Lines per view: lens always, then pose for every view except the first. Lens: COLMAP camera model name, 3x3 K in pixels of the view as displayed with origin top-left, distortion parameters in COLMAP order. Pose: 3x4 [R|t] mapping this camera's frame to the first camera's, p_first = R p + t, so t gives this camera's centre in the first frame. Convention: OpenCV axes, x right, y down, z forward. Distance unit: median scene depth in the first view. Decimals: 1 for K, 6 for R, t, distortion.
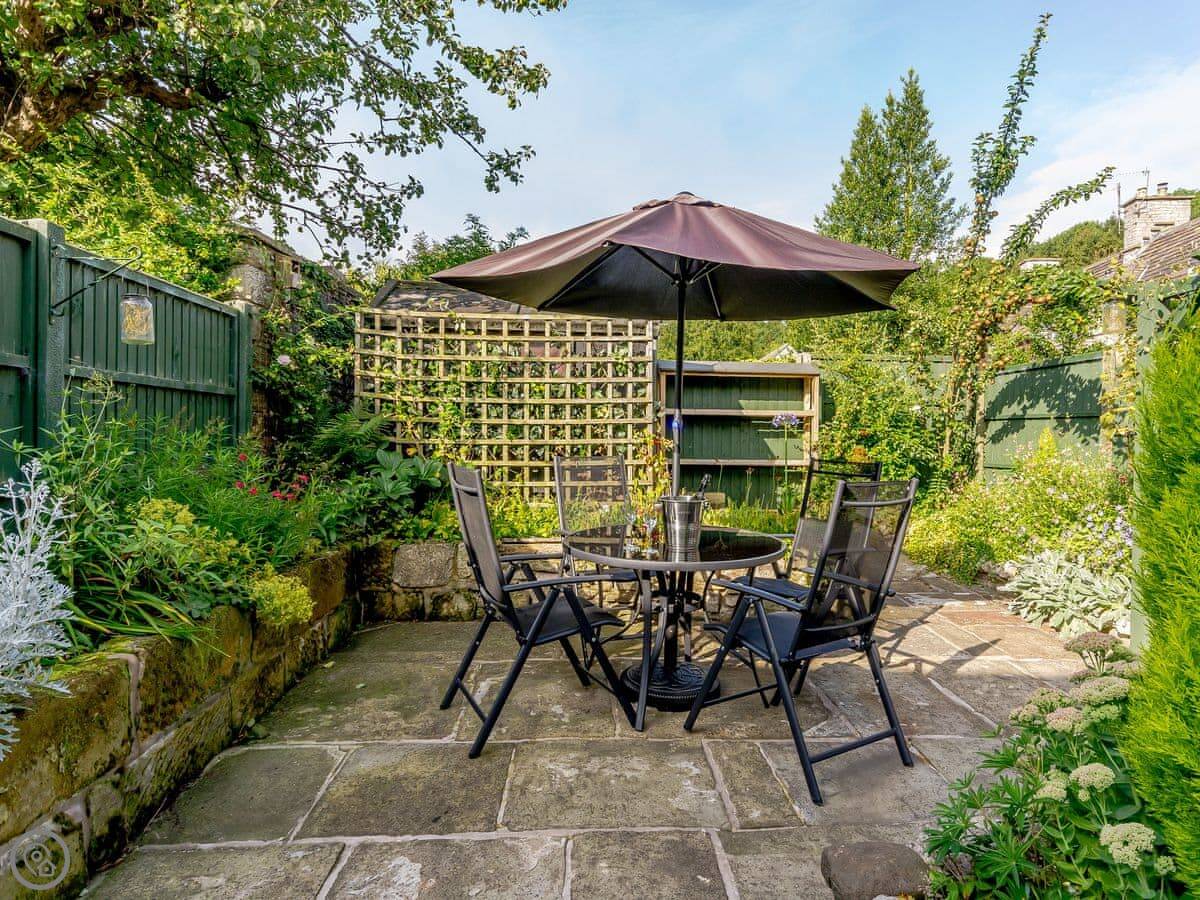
lens RADIAL K [[684.2, 0, 612.2], [0, 684.2, 450.4], [0, 0, 1]] dist [-0.003167, 0.001974]
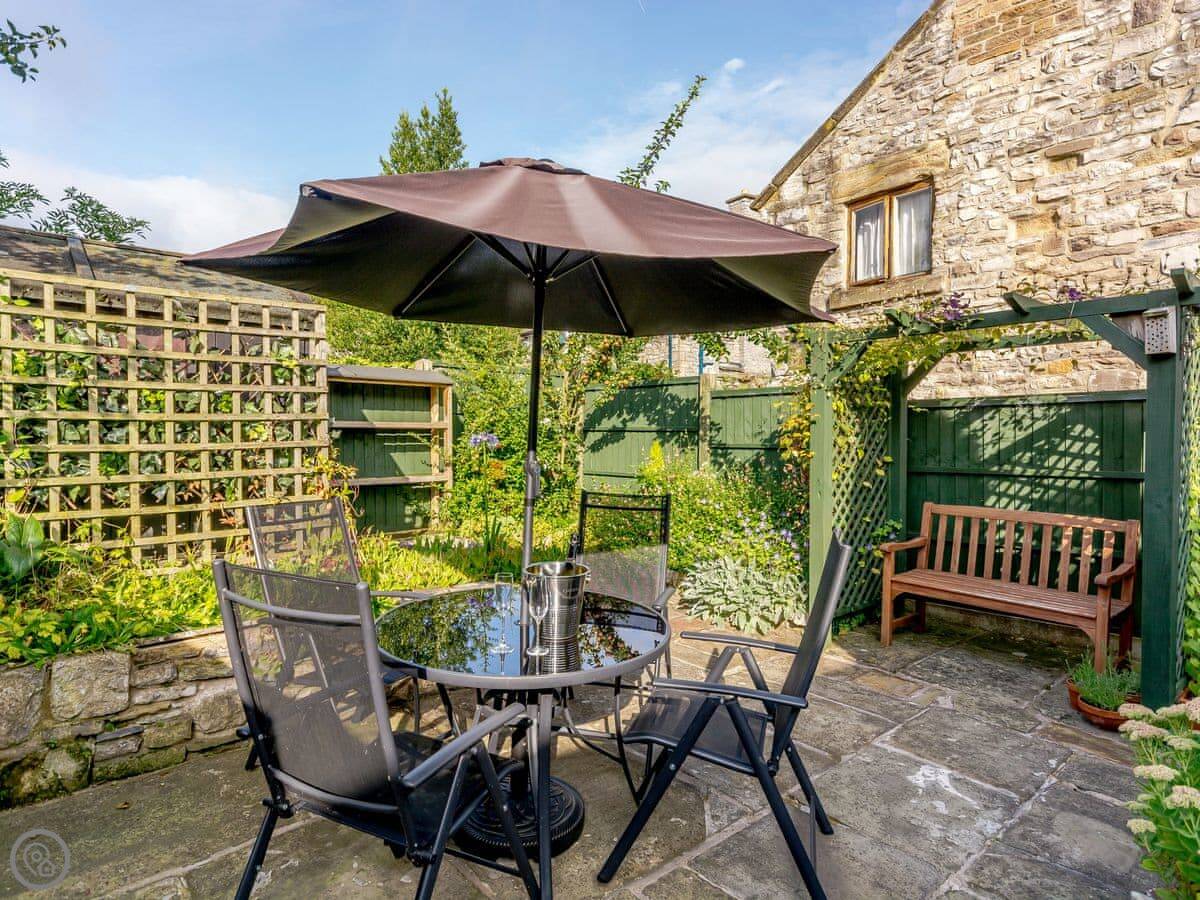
lens RADIAL K [[684.2, 0, 612.2], [0, 684.2, 450.4], [0, 0, 1]] dist [-0.003167, 0.001974]
pose [[0.788330, -0.020463, 0.614912, -0.165513], [0.021198, 0.999757, 0.006094, -0.033278], [-0.614887, 0.008231, 0.788572, 0.196696]]
